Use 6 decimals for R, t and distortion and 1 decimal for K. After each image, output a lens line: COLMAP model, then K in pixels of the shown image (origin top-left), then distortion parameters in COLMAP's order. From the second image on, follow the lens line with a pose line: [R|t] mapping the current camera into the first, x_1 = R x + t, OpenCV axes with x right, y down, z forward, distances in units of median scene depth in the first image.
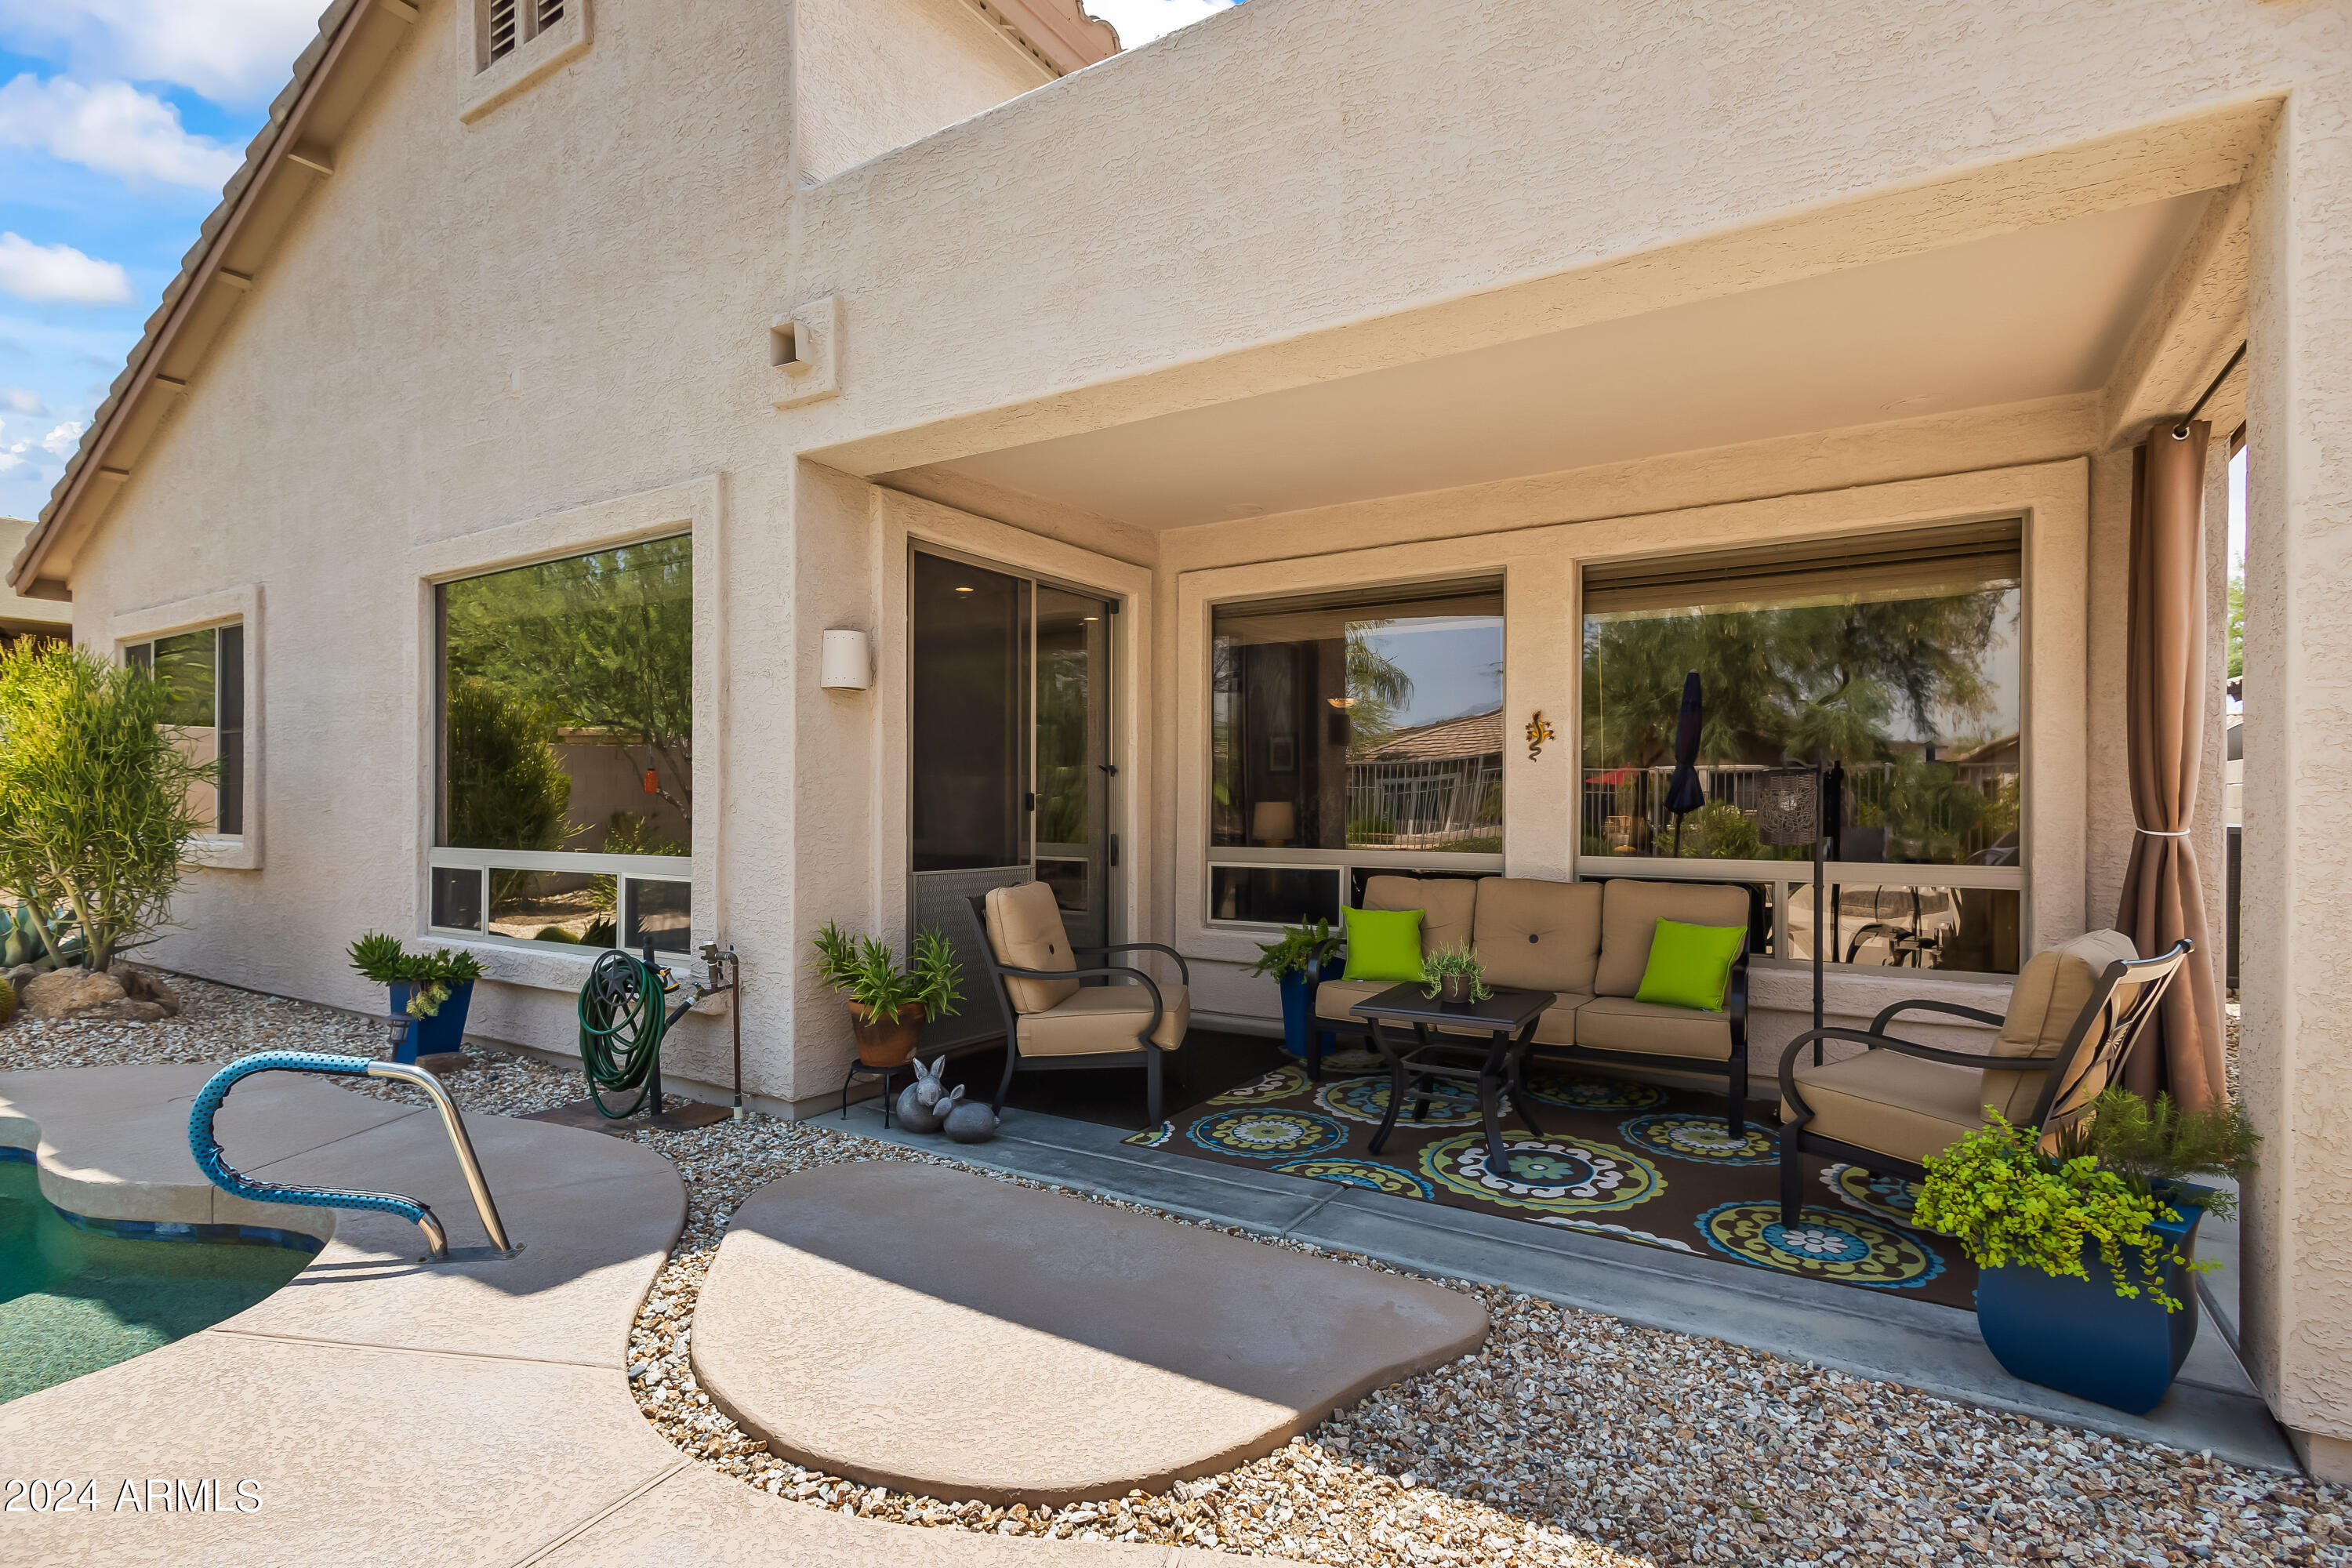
lens RADIAL K [[1087.9, 0, 1176.0], [0, 1087.9, 784.0], [0, 0, 1]] dist [0.000646, -0.000522]
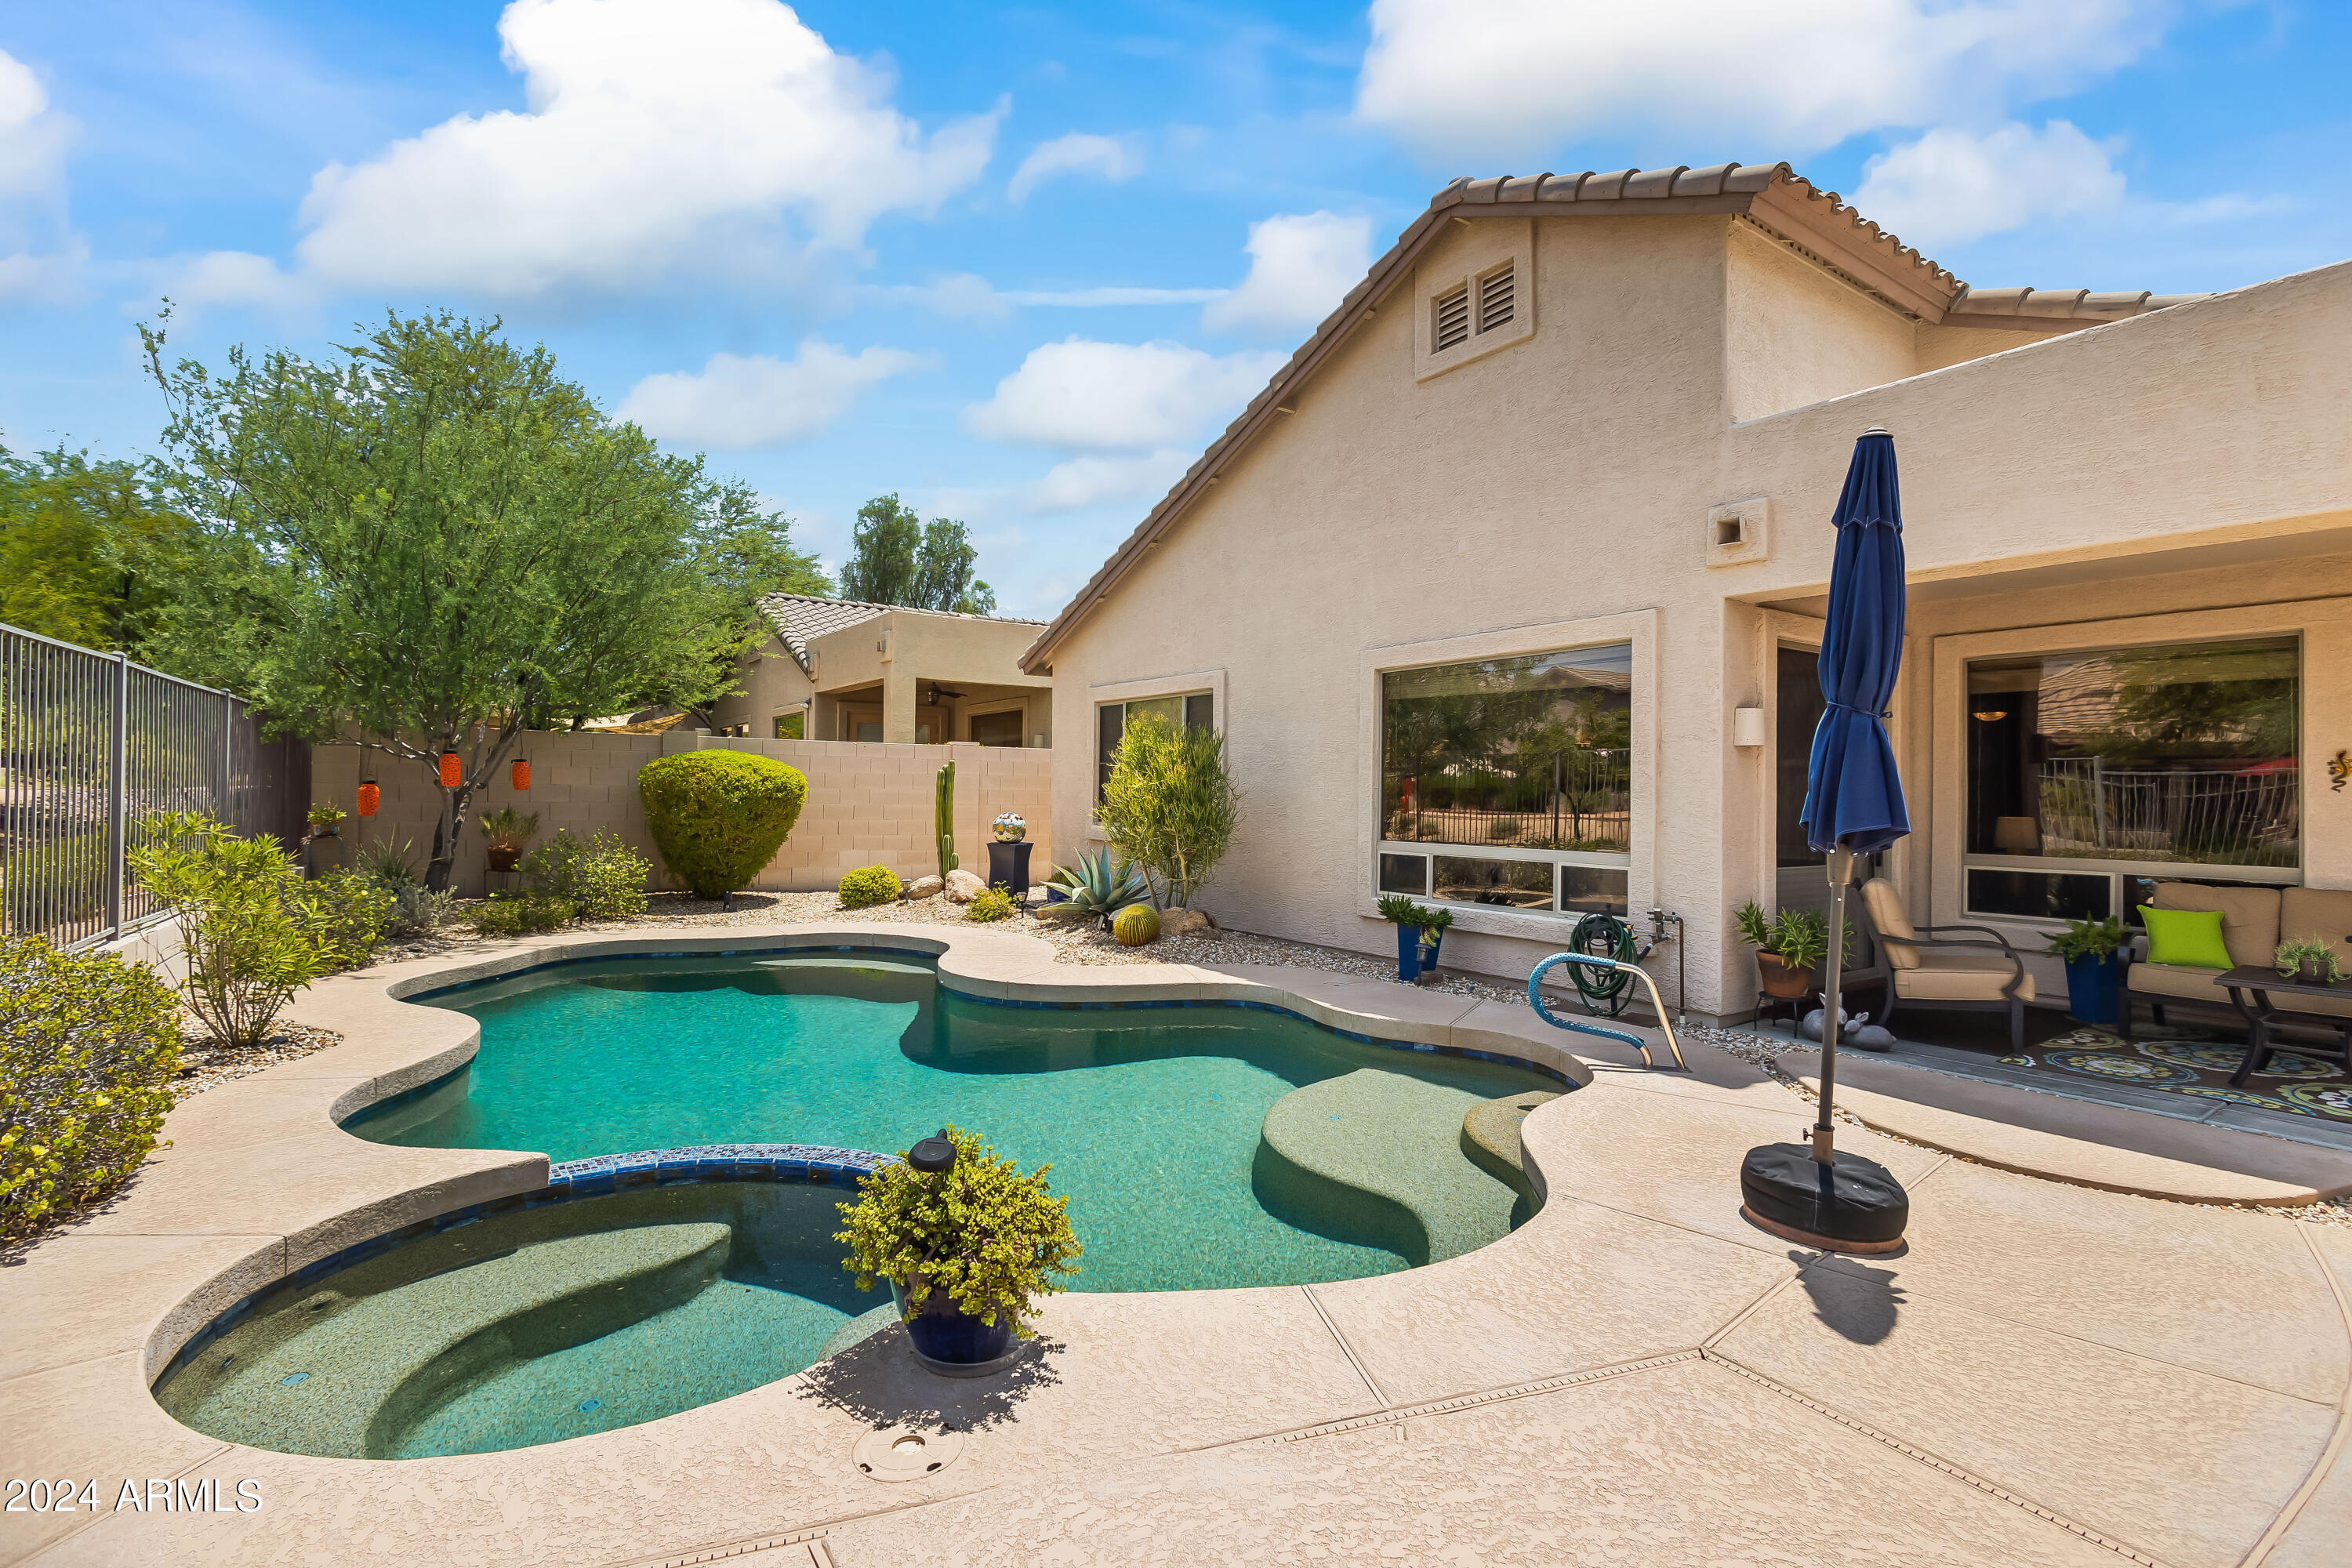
lens RADIAL K [[1051.3, 0, 1176.4], [0, 1051.3, 761.5], [0, 0, 1]] dist [0.000818, -0.001092]
pose [[0.922776, -0.005015, -0.385303, -0.481381], [0.000974, 0.999942, -0.010684, -0.051703], [0.385335, 0.009483, 0.922728, -0.663545]]
